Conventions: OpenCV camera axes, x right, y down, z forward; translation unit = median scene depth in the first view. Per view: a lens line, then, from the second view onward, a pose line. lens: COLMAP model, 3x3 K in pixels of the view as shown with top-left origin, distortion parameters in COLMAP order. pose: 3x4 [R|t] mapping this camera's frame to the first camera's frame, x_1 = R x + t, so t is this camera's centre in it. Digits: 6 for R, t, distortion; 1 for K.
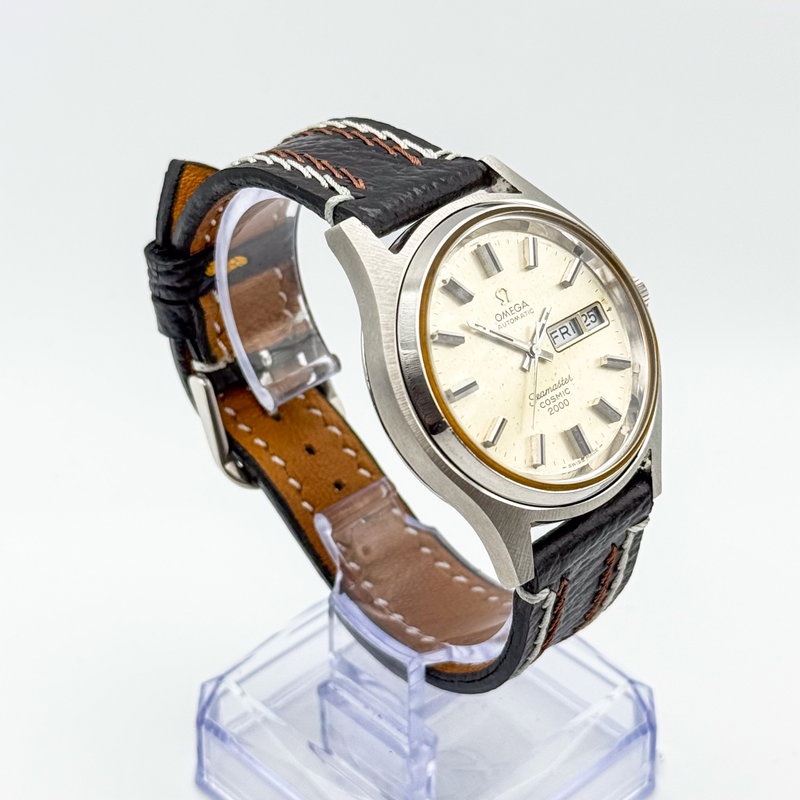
lens RADIAL K [[2125.5, 0, 383.2], [0, 2125.5, 370.4], [0, 0, 1]] dist [0.000645, 0.000000]
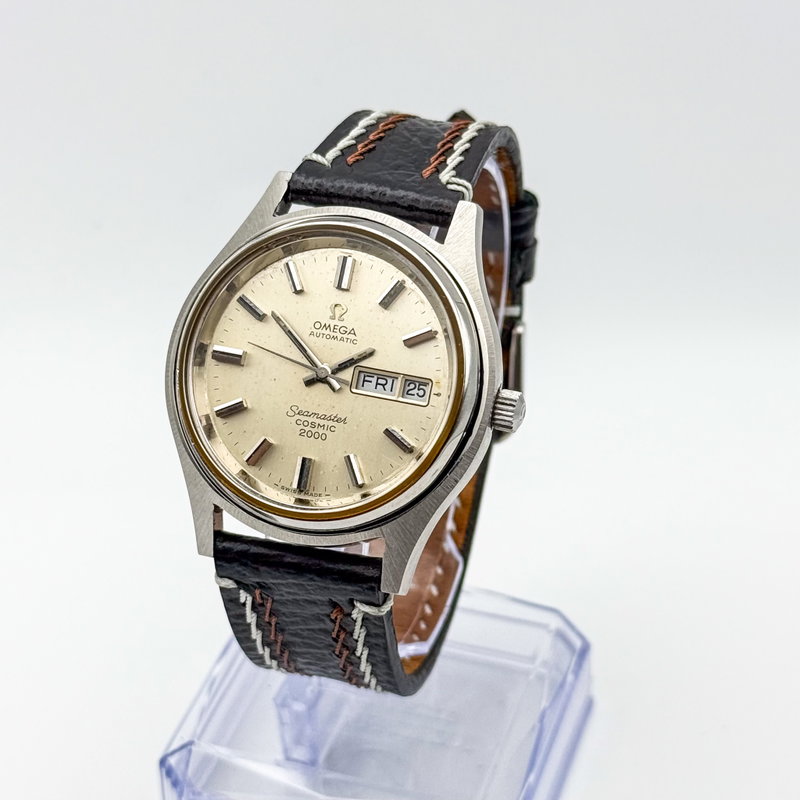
lens RADIAL K [[2125.5, 0, 393.3], [0, 2125.5, 394.8], [0, 0, 1]] dist [0.000645, 0.000000]
pose [[0.481084, 0.510442, -0.712746, 0.757989], [-0.483699, 0.832612, 0.269802, -0.269501], [0.731159, 0.214957, 0.647457, 0.368909]]
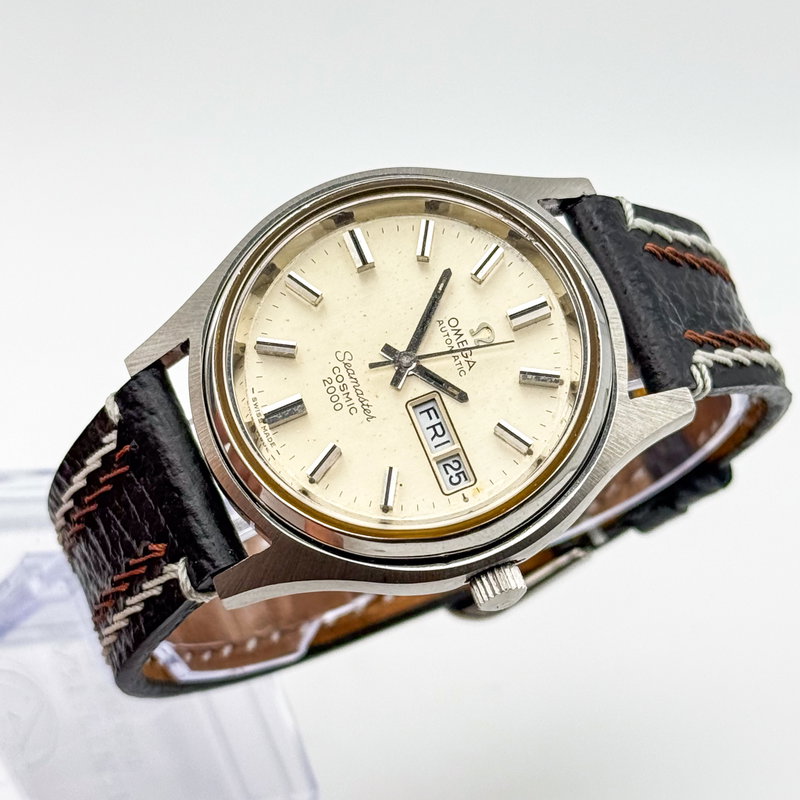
lens RADIAL K [[2272.6, 0, 404.0], [0, 2272.6, 401.7], [0, 0, 1]] dist [0.080664, 0.000000]
pose [[-0.160226, 0.639976, -0.751504, 0.664269], [-0.961460, 0.071149, 0.265580, -0.214565], [0.223433, 0.765094, 0.603911, 0.491488]]
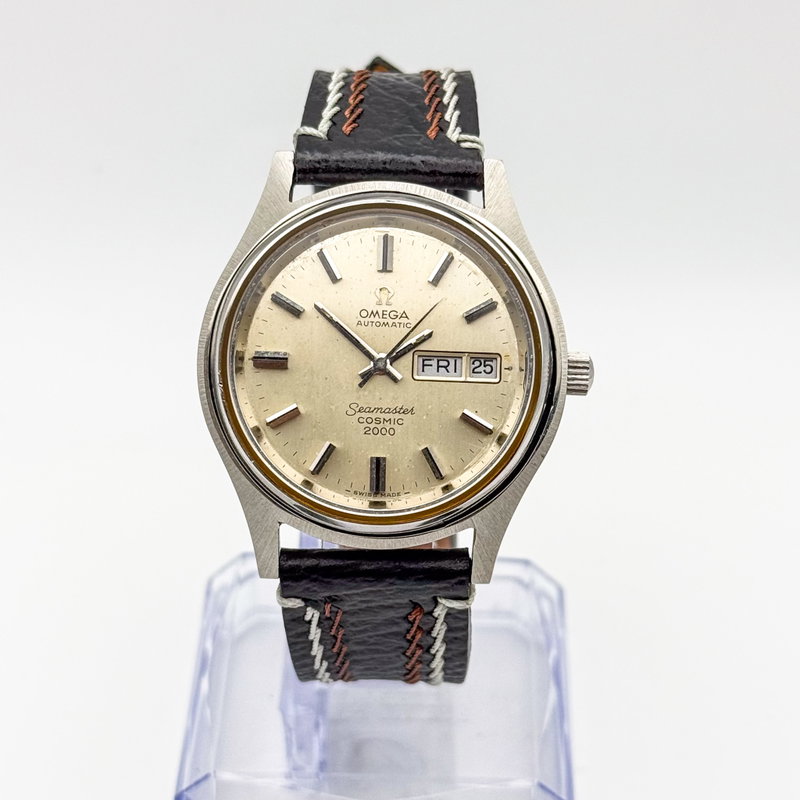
lens RADIAL K [[2125.5, 0, 399.2], [0, 2125.5, 404.9], [0, 0, 1]] dist [0.000645, 0.000000]
pose [[0.708289, 0.452987, -0.541414, 0.552426], [-0.410879, 0.888201, 0.205613, -0.176015], [0.574025, 0.076822, 0.815226, 0.248354]]
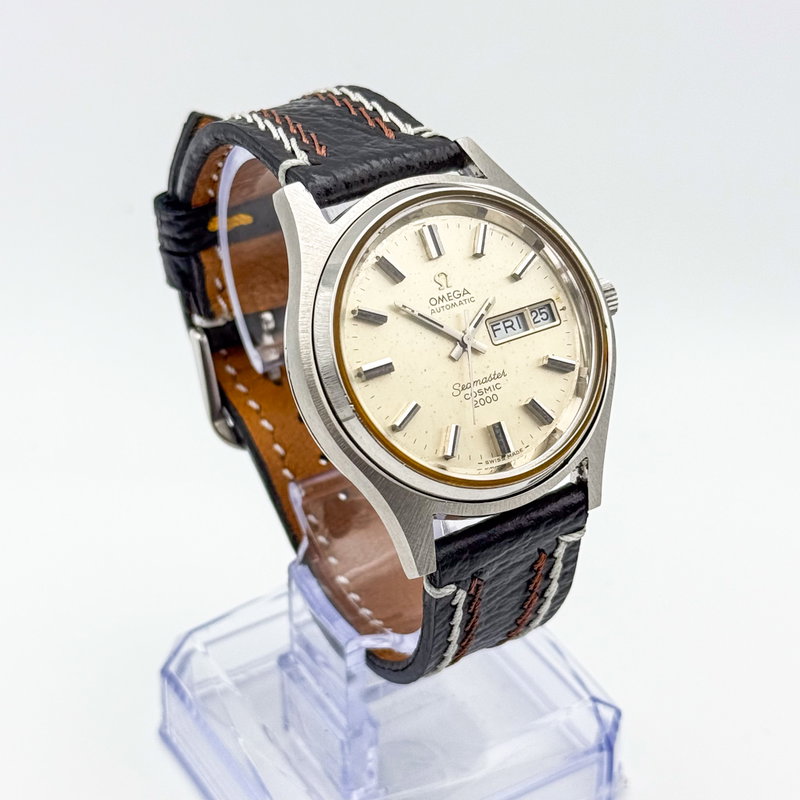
lens RADIAL K [[2125.5, 0, 401.1], [0, 2125.5, 398.7], [0, 0, 1]] dist [0.000645, 0.000000]
pose [[0.976823, 0.127536, -0.171903, 0.202388], [-0.124524, 0.991815, 0.028237, -0.006133], [0.174097, -0.006176, 0.984709, 0.036475]]
